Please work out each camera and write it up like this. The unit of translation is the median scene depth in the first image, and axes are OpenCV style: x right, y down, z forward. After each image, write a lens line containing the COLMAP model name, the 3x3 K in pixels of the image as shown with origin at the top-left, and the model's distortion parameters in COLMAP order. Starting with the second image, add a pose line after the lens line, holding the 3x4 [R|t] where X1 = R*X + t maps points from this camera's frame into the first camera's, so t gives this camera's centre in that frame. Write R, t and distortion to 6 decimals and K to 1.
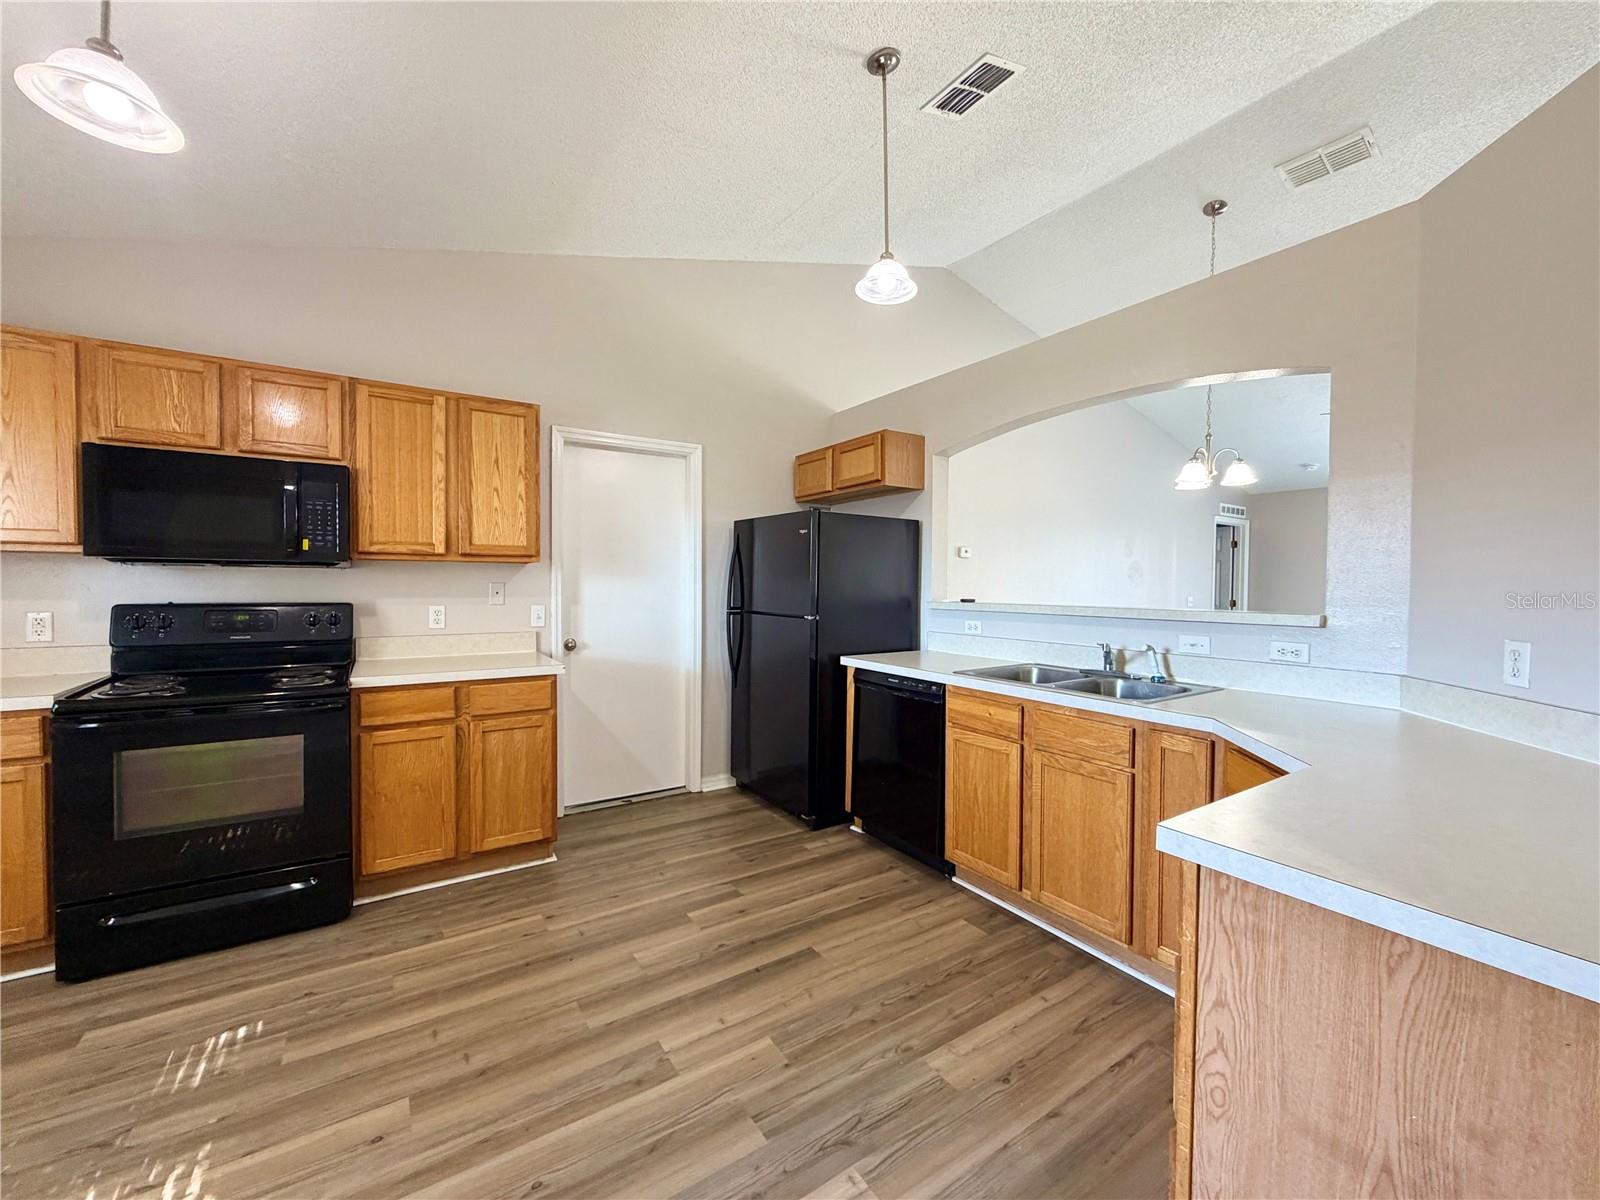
lens RADIAL K [[636.7, 0, 799.7], [0, 636.7, 601.2], [0, 0, 1]] dist [0.000665, -0.000627]
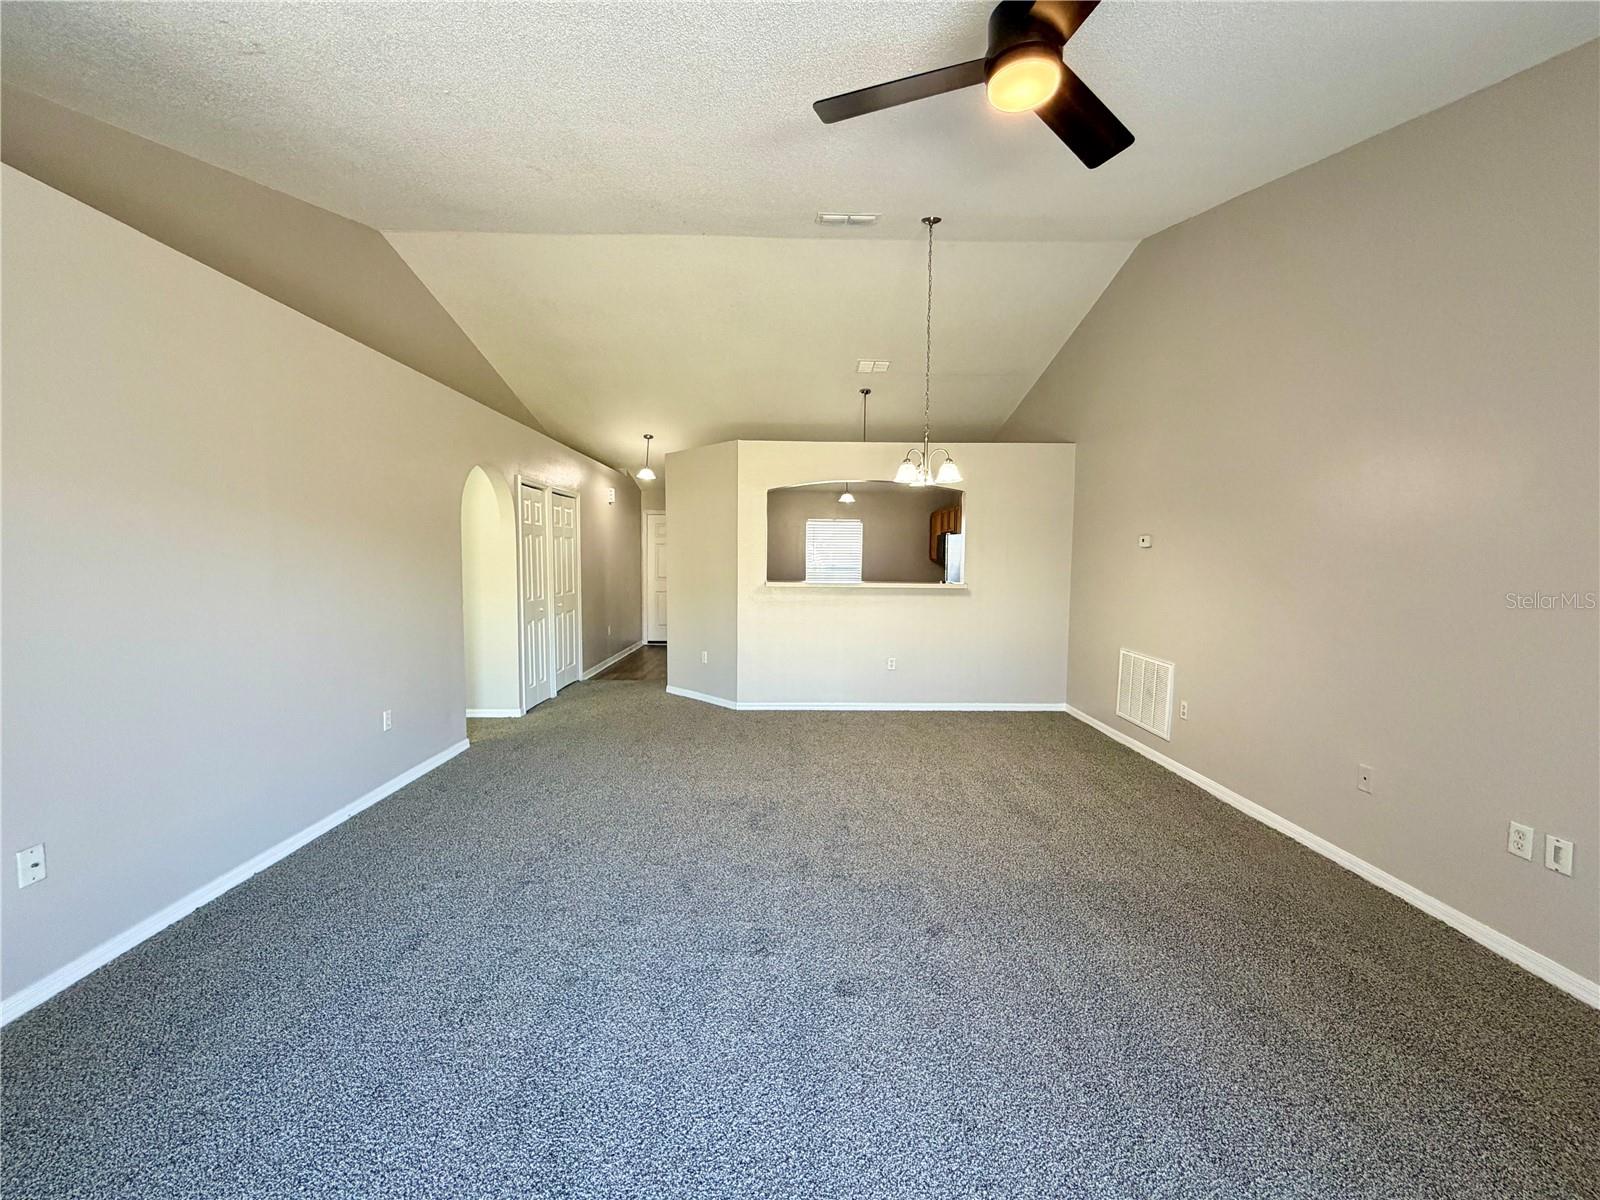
lens RADIAL K [[636.7, 0, 791.2], [0, 636.7, 598.1], [0, 0, 1]] dist [0.000665, -0.000627]
pose [[-0.539874, 0.040497, -0.840771, 2.669701], [-0.035693, 0.996842, 0.070933, -0.090547], [0.840989, 0.068305, -0.536724, 2.235297]]
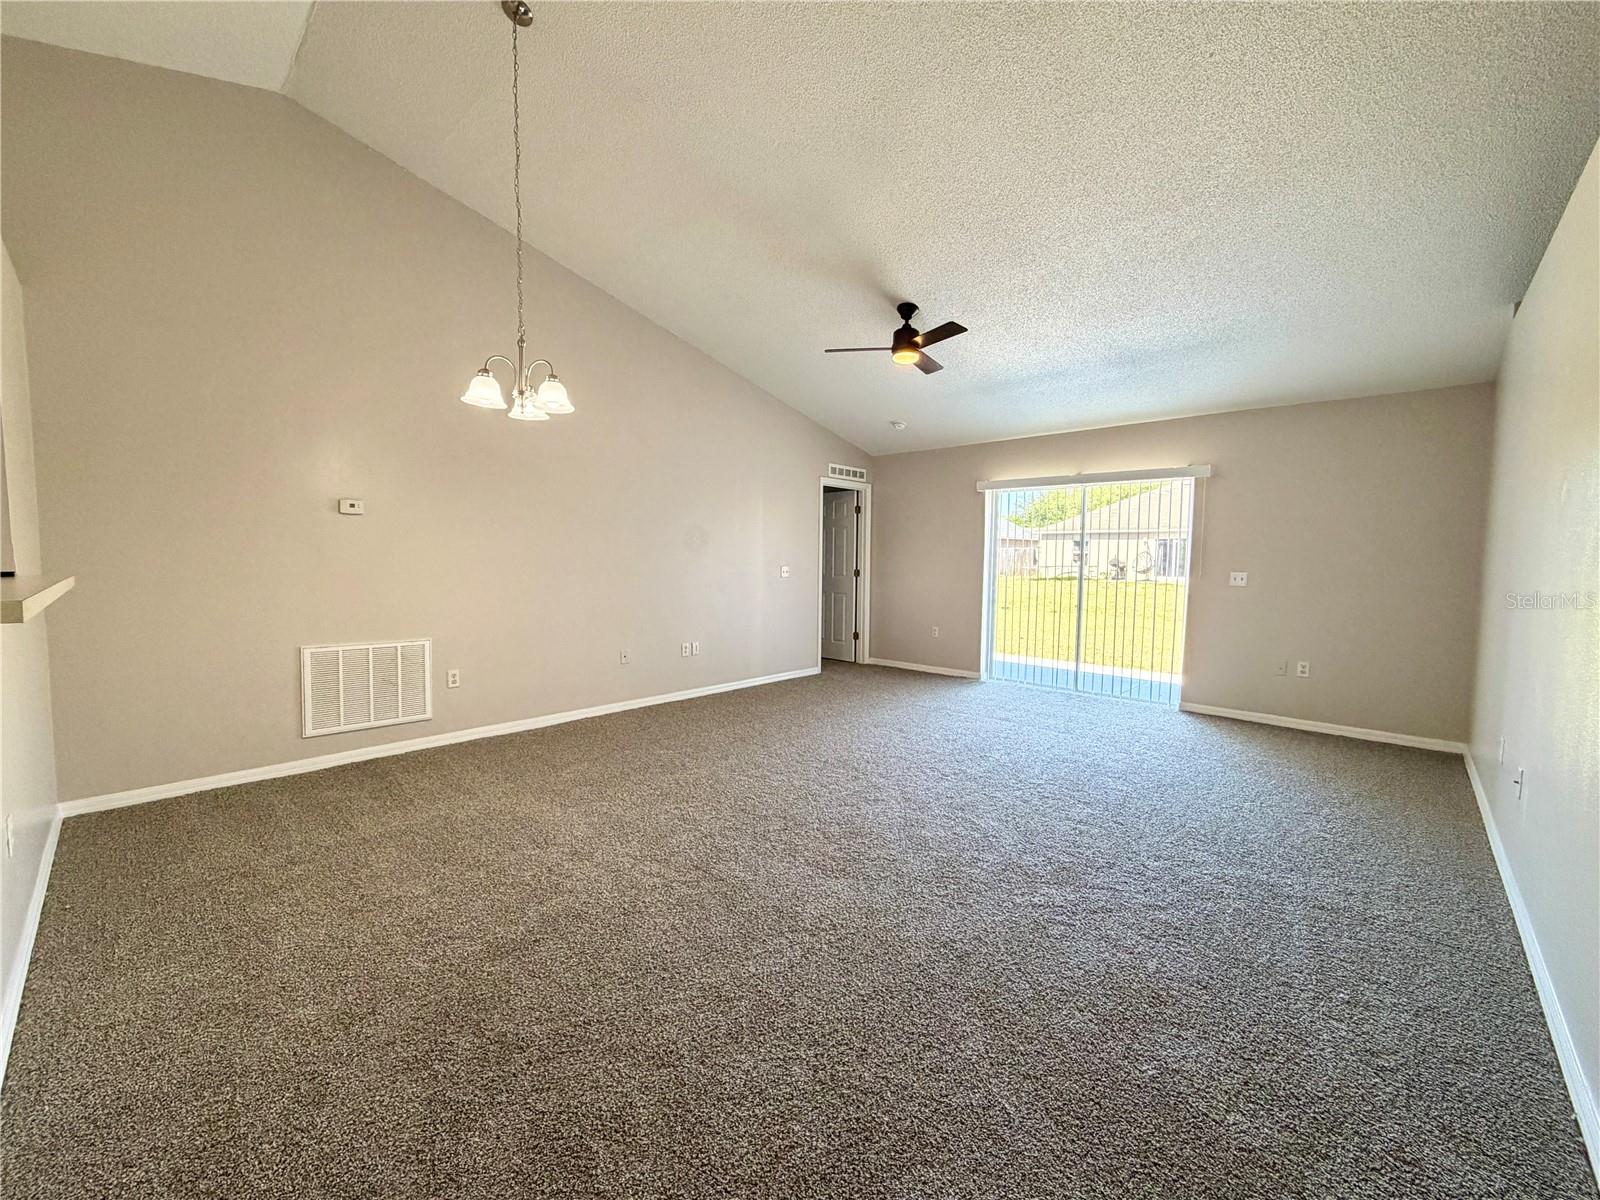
lens RADIAL K [[636.7, 0, 791.8], [0, 636.7, 595.8], [0, 0, 1]] dist [0.000665, -0.000627]
pose [[0.974695, -0.013578, 0.223126, 1.229157], [0.004601, 0.999161, 0.040705, -0.005040], [-0.223492, -0.038649, 0.973939, 0.358817]]
